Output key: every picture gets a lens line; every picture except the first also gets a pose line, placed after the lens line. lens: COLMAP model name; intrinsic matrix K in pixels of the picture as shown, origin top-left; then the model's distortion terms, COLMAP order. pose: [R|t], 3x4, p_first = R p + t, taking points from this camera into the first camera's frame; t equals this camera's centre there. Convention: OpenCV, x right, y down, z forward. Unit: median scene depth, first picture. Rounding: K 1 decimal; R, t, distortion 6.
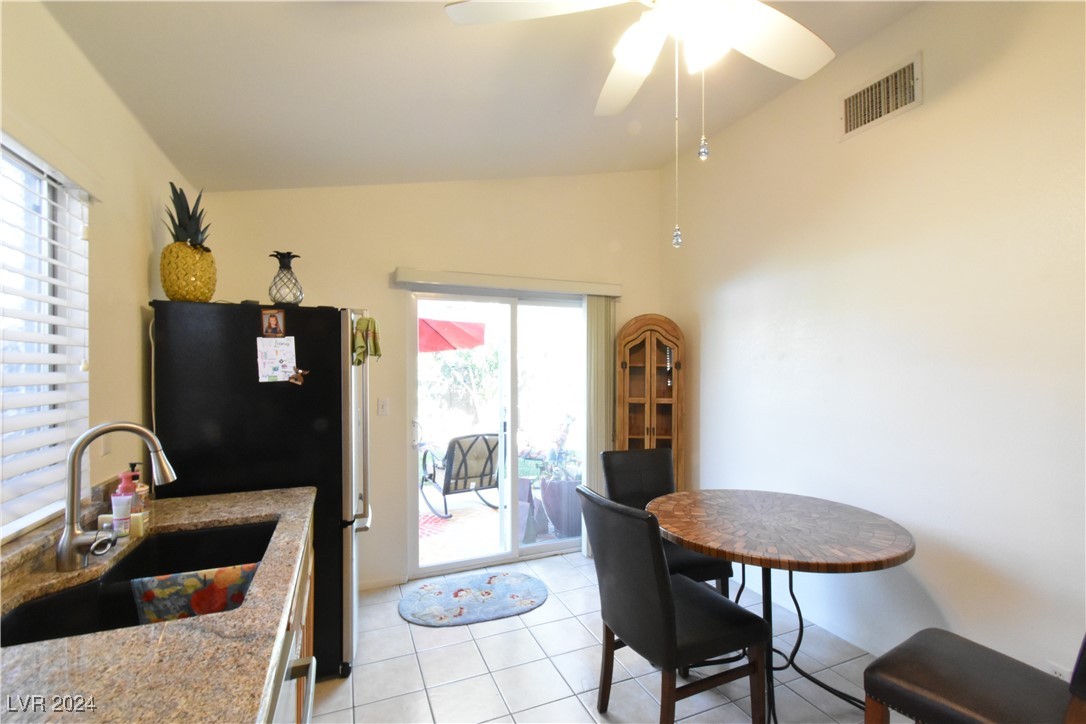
lens RADIAL K [[480.1, 0, 542.8], [0, 480.1, 366.8], [0, 0, 1]] dist [-0.001839, -0.000274]
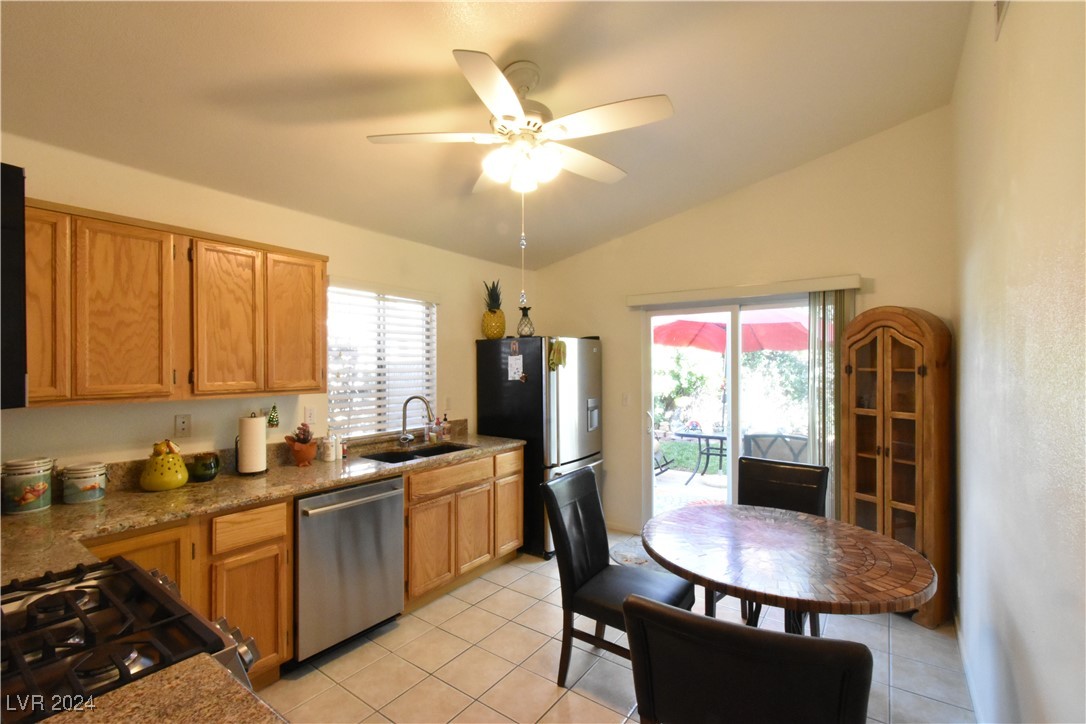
lens RADIAL K [[477.2, 0, 541.7], [0, 477.2, 364.9], [0, 0, 1]] dist [0.000464, -0.000224]
pose [[0.515030, 0.000509, -0.857172, 1.000207], [0.008423, 0.999949, 0.005655, -0.034590], [0.857131, -0.010132, 0.514999, 0.145432]]
